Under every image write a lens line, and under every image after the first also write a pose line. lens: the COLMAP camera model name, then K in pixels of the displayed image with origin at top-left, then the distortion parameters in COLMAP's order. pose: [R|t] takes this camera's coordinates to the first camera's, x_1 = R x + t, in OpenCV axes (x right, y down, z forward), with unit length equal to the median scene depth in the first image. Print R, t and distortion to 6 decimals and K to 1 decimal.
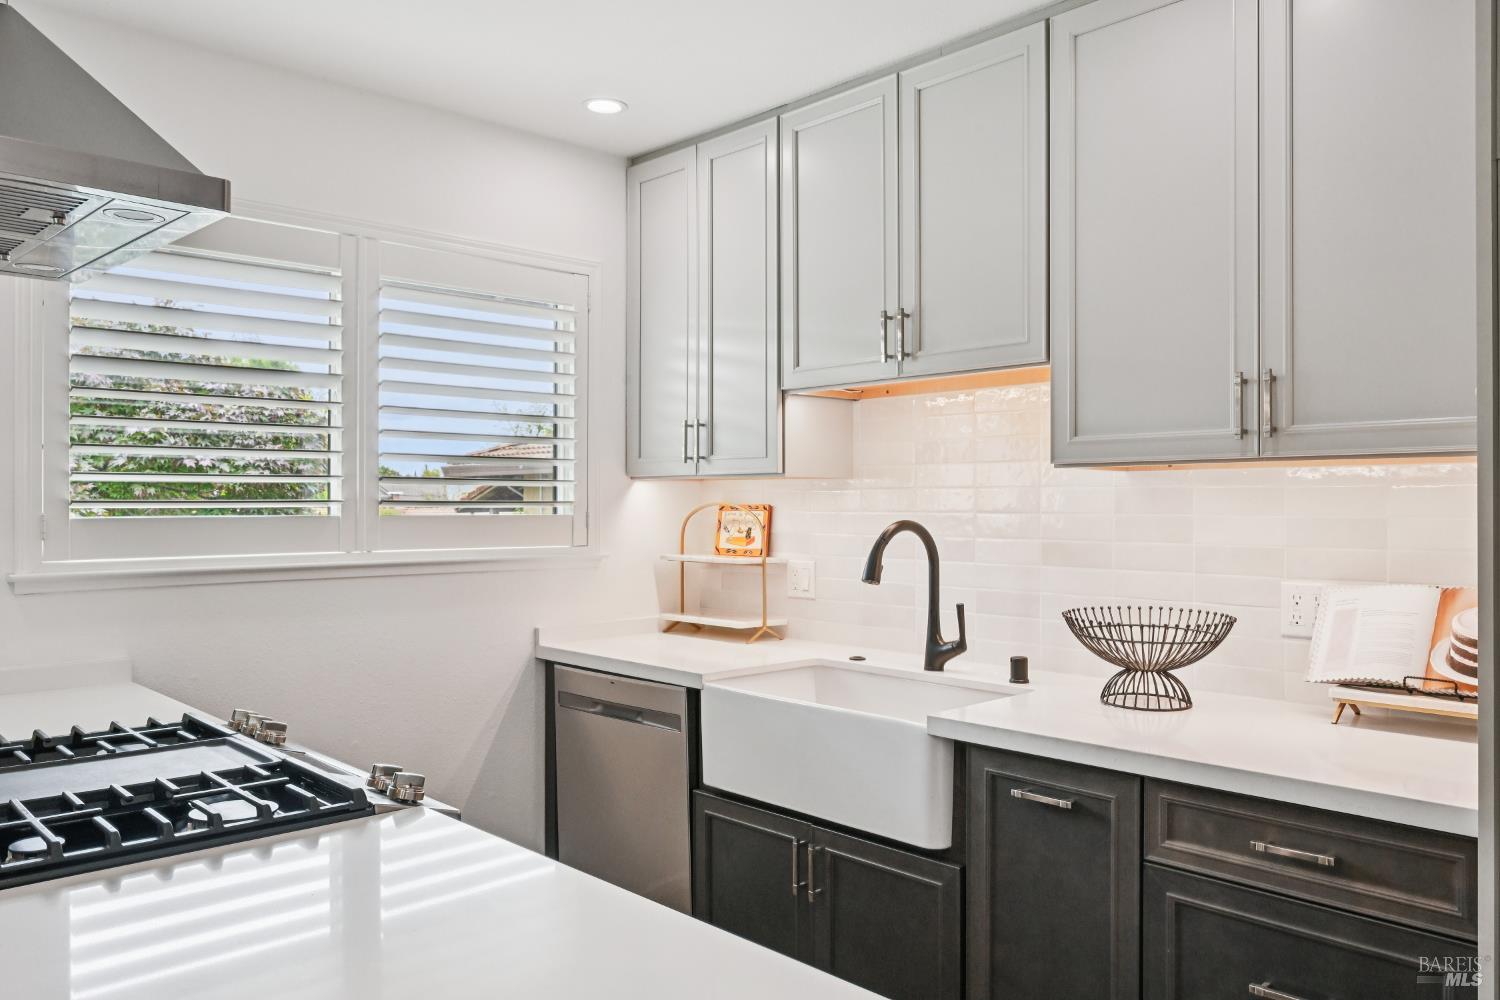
lens RADIAL K [[1132.9, 0, 751.4], [0, 1132.9, 500.8], [0, 0, 1]] dist [0.001847, 0.000993]
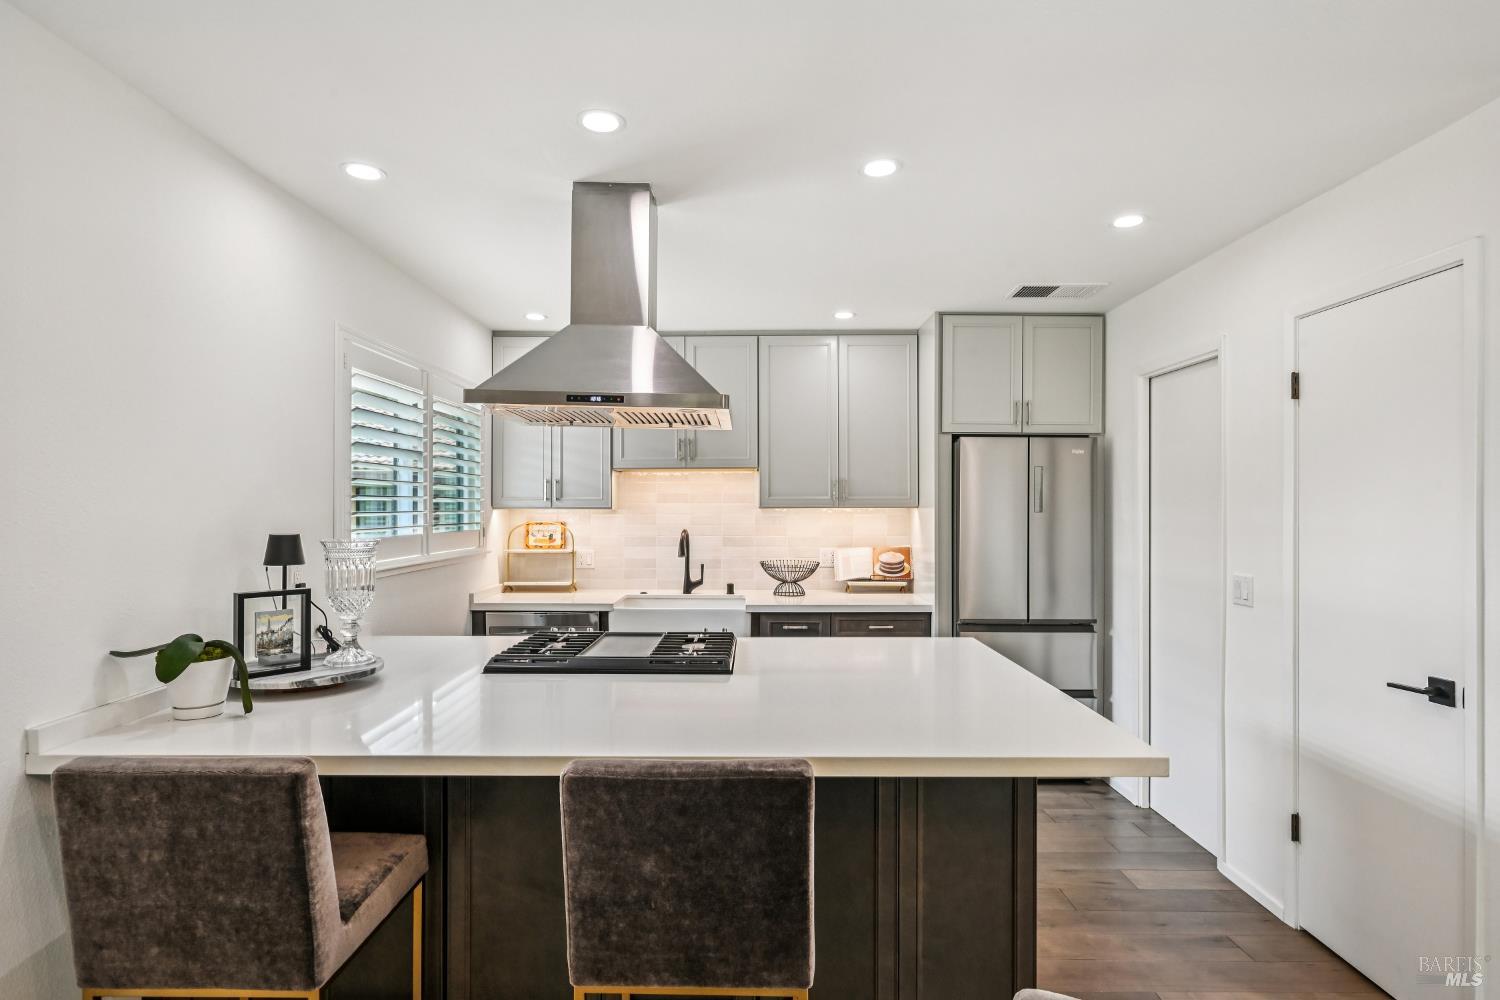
lens RADIAL K [[773.6, 0, 747.3], [0, 773.6, 501.9], [0, 0, 1]] dist [-0.001871, -0.000009]
pose [[0.695414, 0.001348, 0.718608, -0.905082], [0.000586, 0.999997, -0.002443, -0.034457], [-0.718609, 0.002120, 0.695411, -0.191919]]
